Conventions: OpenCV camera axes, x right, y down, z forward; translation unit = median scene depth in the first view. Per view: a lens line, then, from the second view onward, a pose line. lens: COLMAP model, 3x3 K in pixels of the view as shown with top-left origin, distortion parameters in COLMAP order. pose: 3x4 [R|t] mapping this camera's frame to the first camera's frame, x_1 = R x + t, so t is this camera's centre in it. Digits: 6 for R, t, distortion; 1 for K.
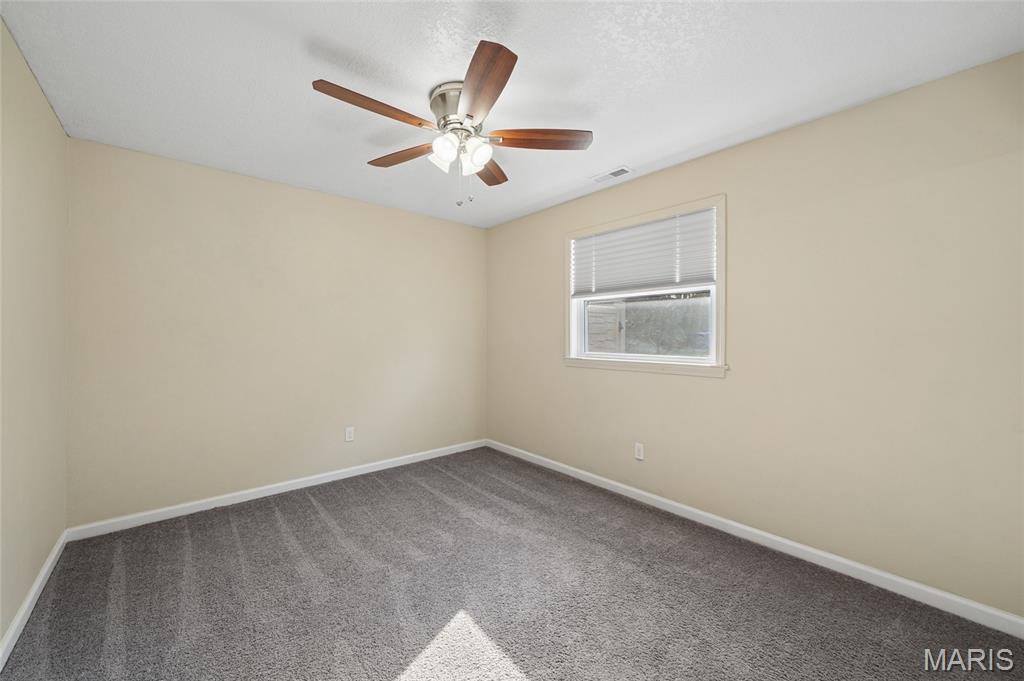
lens RADIAL K [[373.4, 0, 509.4], [0, 373.4, 335.1], [0, 0, 1]] dist [-0.007139, 0.000000]
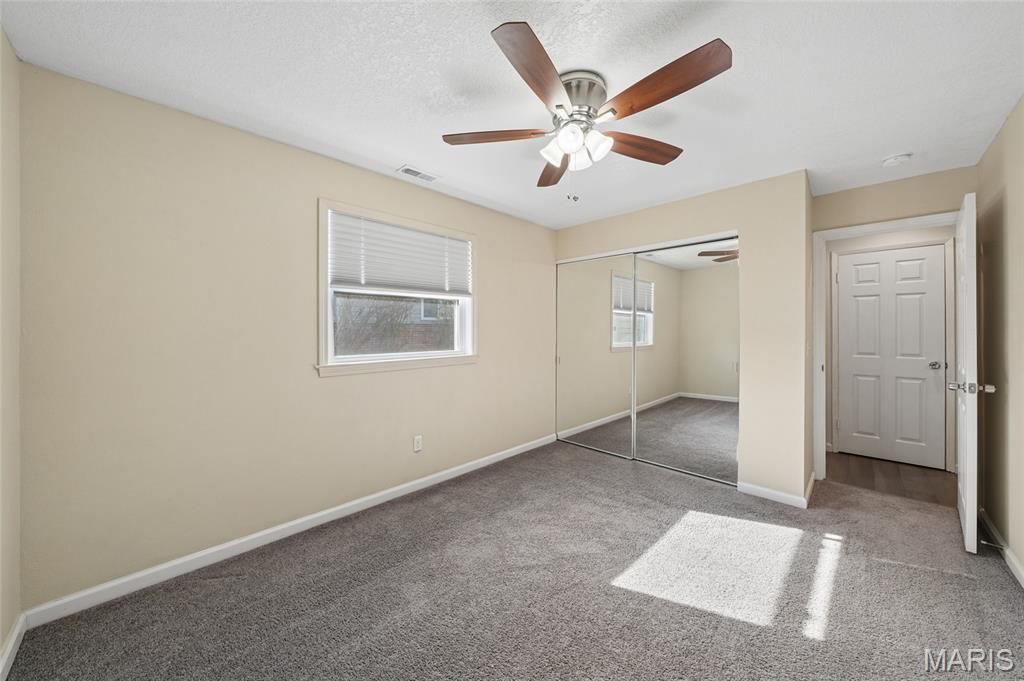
lens RADIAL K [[353.7, 0, 509.4], [0, 353.7, 332.7], [0, 0, 1]] dist [-0.008484, -0.000216]
pose [[-0.057547, -0.009665, 0.998296, -0.676463], [0.007368, 0.999922, 0.010105, -0.012177], [-0.998316, 0.007937, -0.057471, 0.803161]]
